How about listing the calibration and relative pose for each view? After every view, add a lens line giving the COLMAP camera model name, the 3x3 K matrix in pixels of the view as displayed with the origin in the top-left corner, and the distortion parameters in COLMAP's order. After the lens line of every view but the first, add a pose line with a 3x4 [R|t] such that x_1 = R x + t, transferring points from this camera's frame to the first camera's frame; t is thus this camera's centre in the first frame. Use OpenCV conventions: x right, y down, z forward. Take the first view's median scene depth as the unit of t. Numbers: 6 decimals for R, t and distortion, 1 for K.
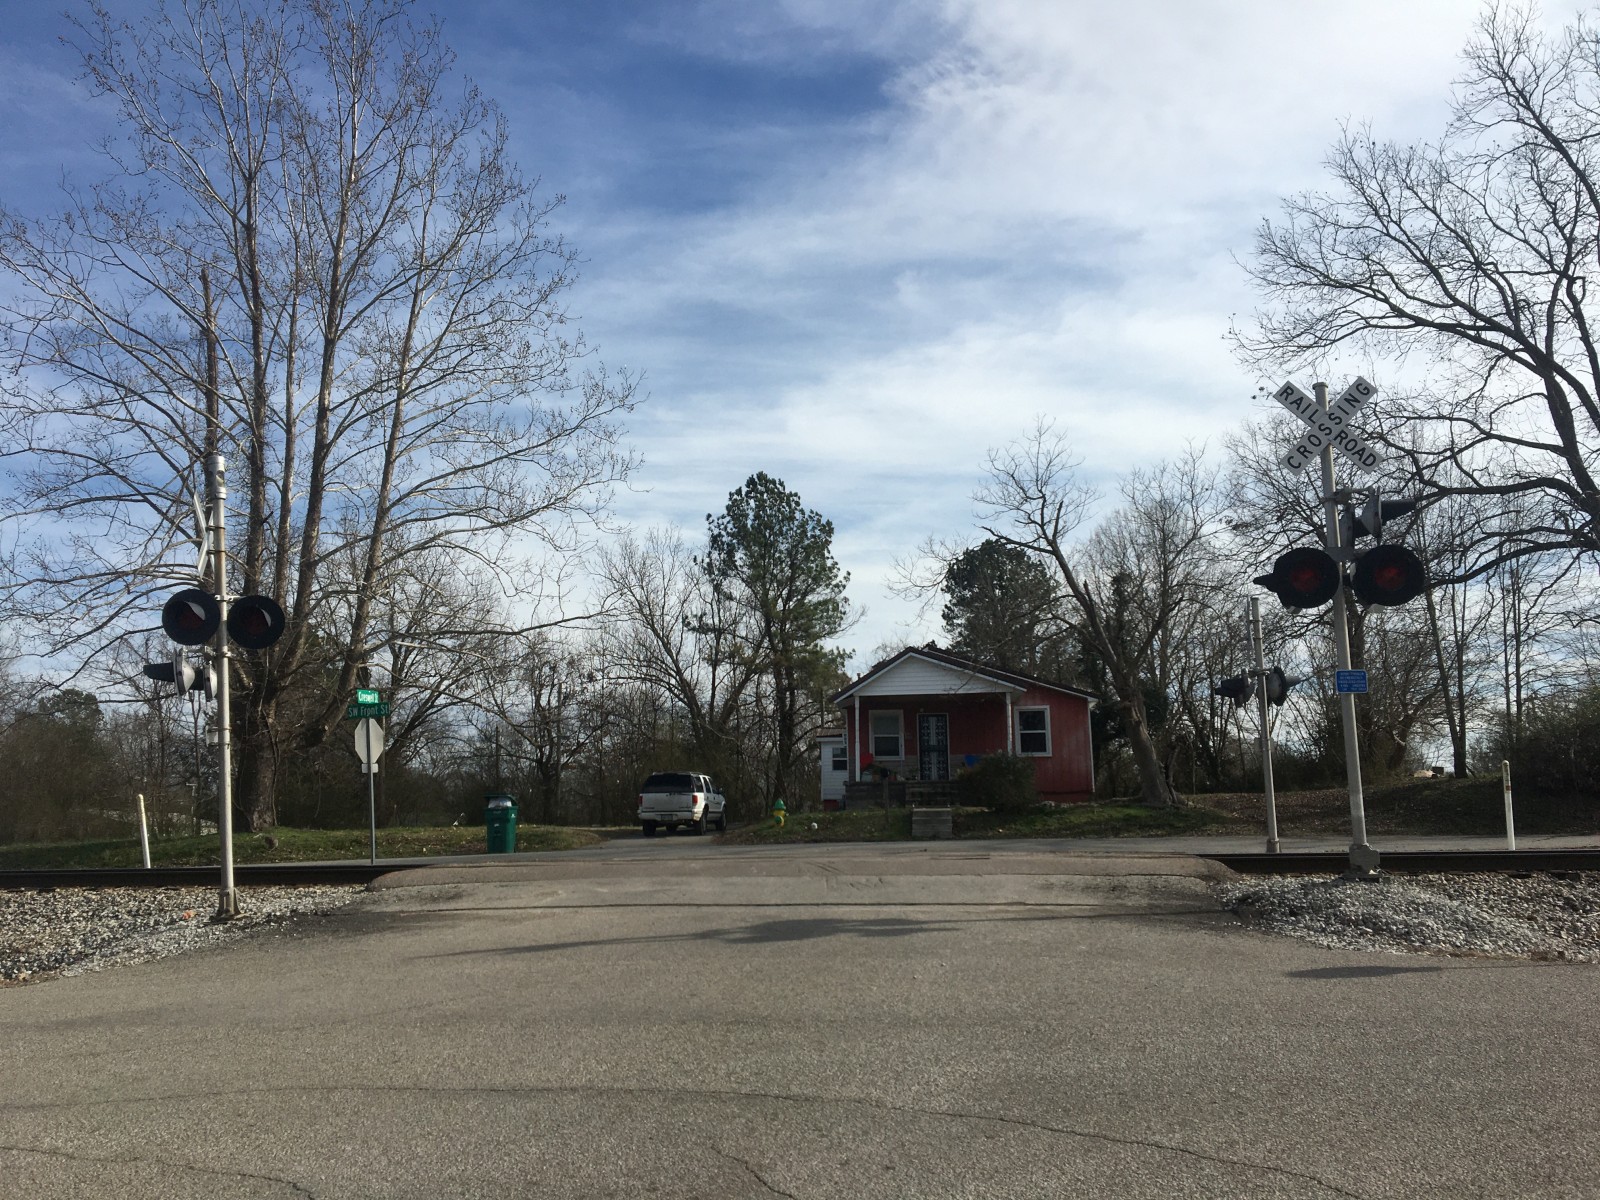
lens RADIAL K [[1388.8, 0, 796.0], [0, 1388.8, 611.6], [0, 0, 1]] dist [0.116412, -0.193912]
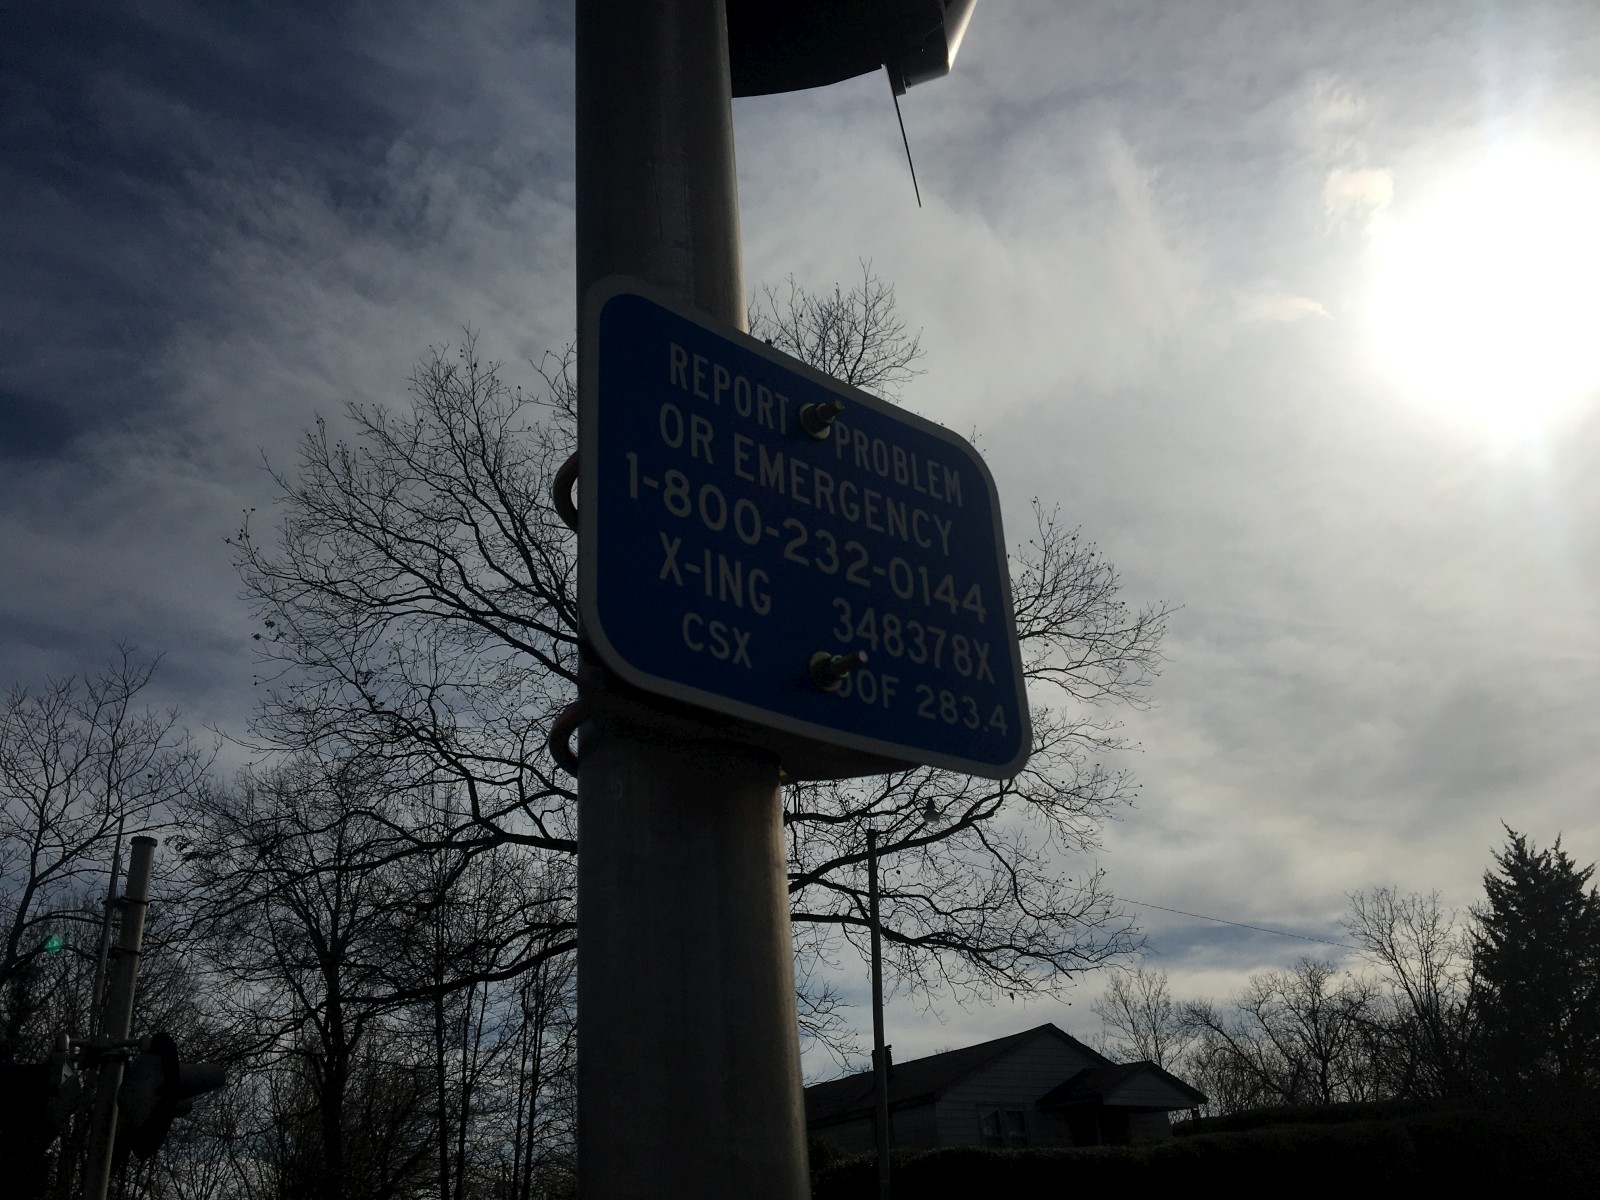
lens RADIAL K [[1336.8, 0, 766.4], [0, 1336.8, 609.5], [0, 0, 1]] dist [0.013753, 0.004039]
pose [[0.778730, 0.248610, 0.575997, 0.144592], [-0.047778, 0.938965, -0.340680, 0.027672], [-0.625537, 0.237778, 0.743078, 0.379654]]
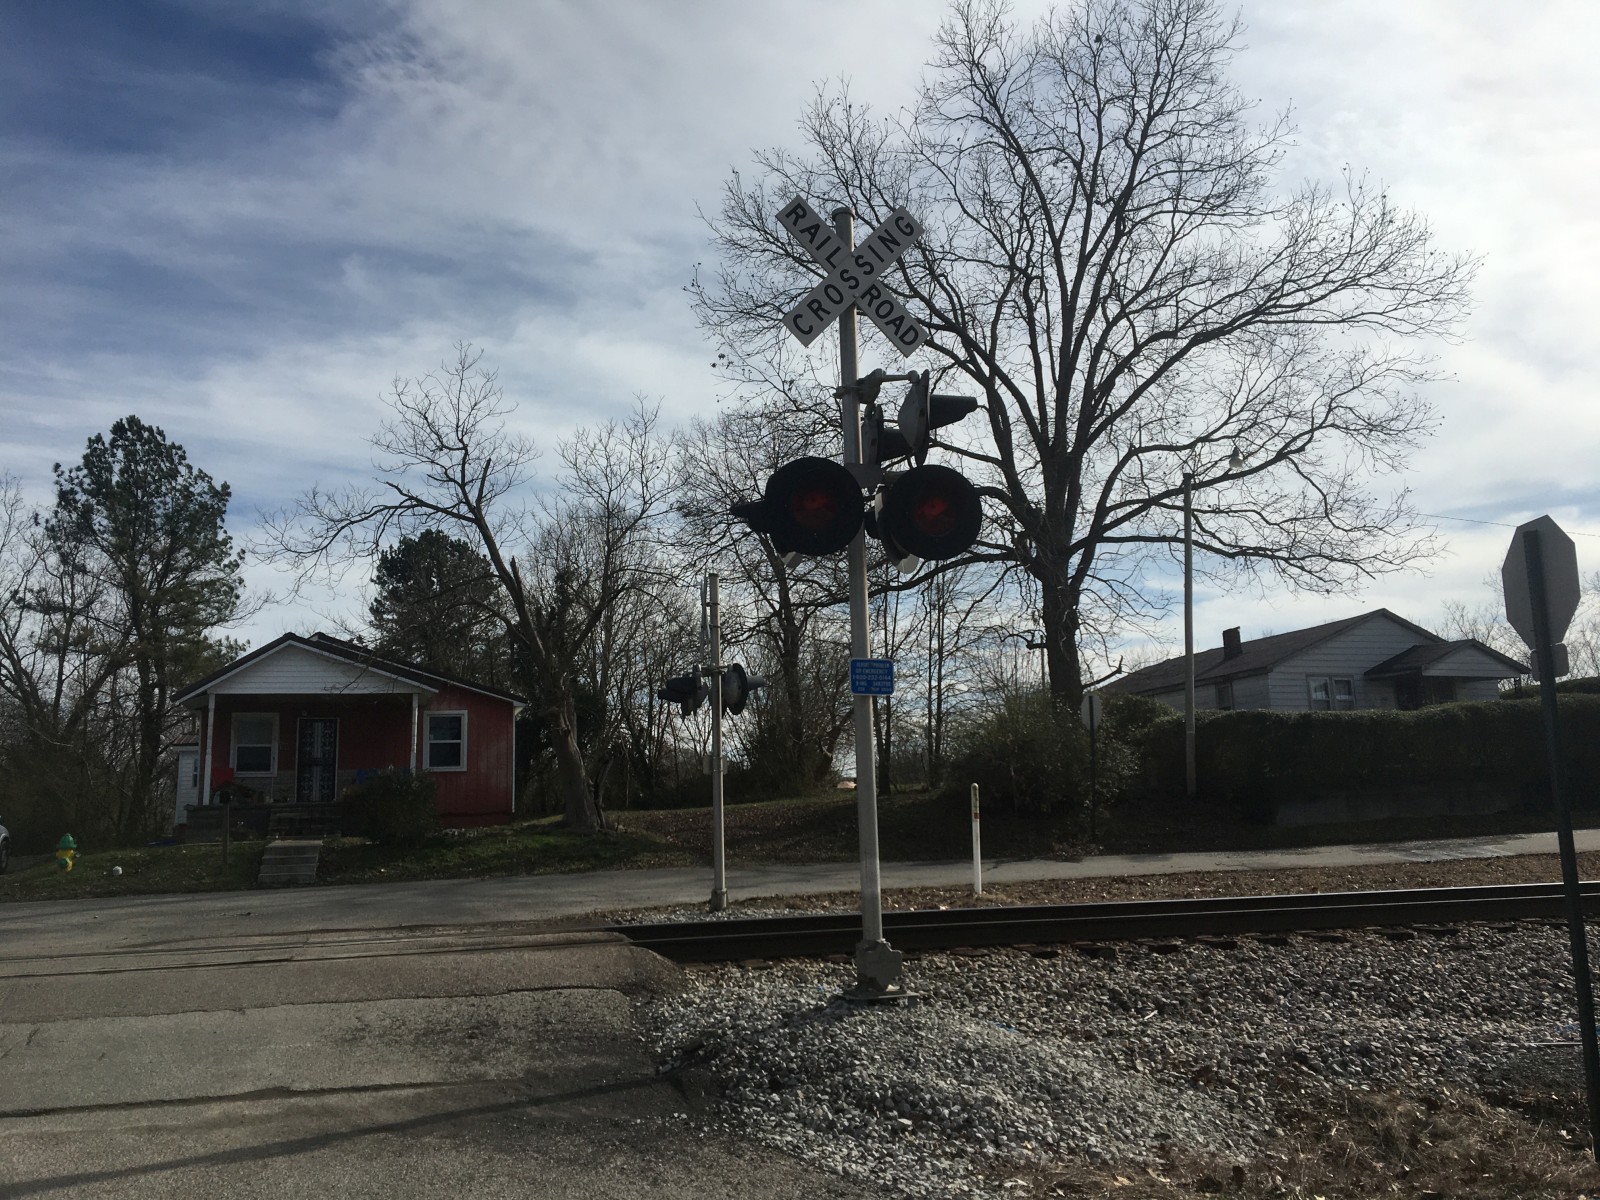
lens RADIAL K [[1354.4, 0, 802.7], [0, 1354.4, 569.3], [0, 0, 1]] dist [0.076069, -0.099911]
pose [[0.920770, 0.061901, 0.385162, 0.049955], [-0.047397, 0.997768, -0.047047, 0.012198], [-0.387215, 0.025064, 0.921649, 0.173846]]
